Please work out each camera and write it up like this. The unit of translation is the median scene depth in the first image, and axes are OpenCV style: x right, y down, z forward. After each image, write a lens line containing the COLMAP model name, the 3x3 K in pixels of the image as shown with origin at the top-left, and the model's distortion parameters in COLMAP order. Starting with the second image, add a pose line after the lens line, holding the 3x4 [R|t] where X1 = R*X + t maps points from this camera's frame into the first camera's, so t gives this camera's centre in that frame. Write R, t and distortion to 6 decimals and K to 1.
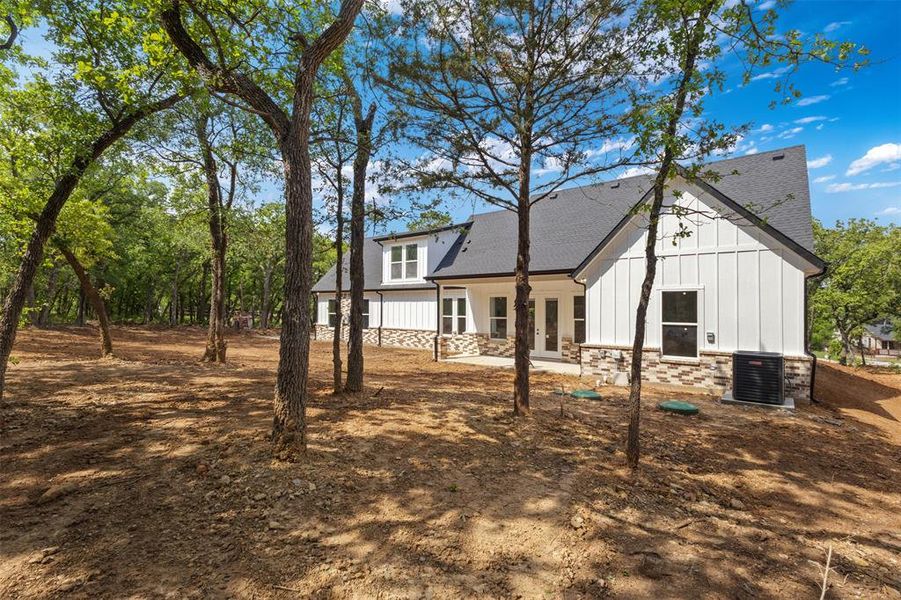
lens RADIAL K [[423.1, 0, 453.1], [0, 423.1, 300.9], [0, 0, 1]] dist [0.001000, 0.000600]
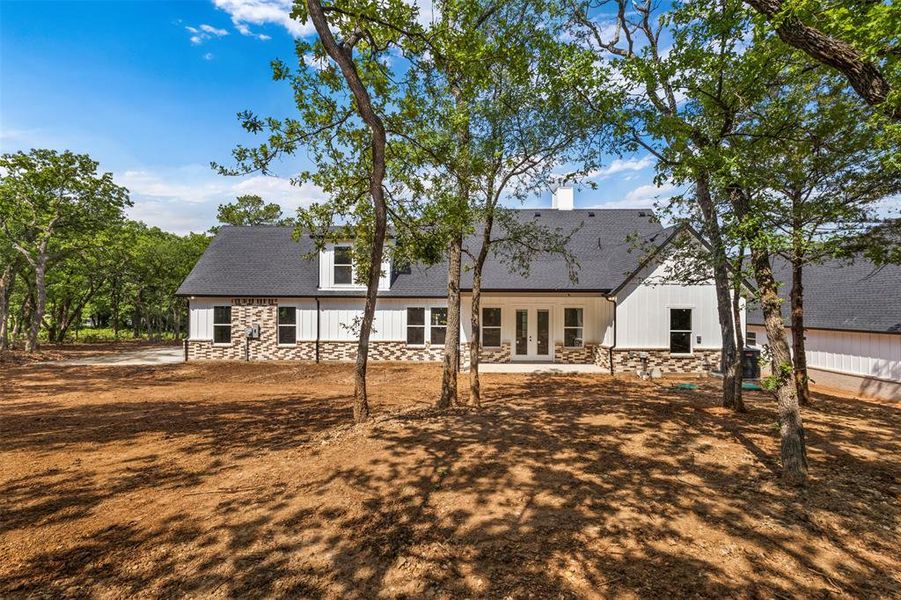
lens RADIAL K [[423.1, 0, 450.9], [0, 423.1, 304.4], [0, 0, 1]] dist [0.001000, 0.000600]
pose [[0.781300, -0.002266, 0.624151, -0.535930], [-0.010733, 0.999797, 0.017066, -0.028925], [-0.624063, -0.020033, 0.781117, 0.190077]]
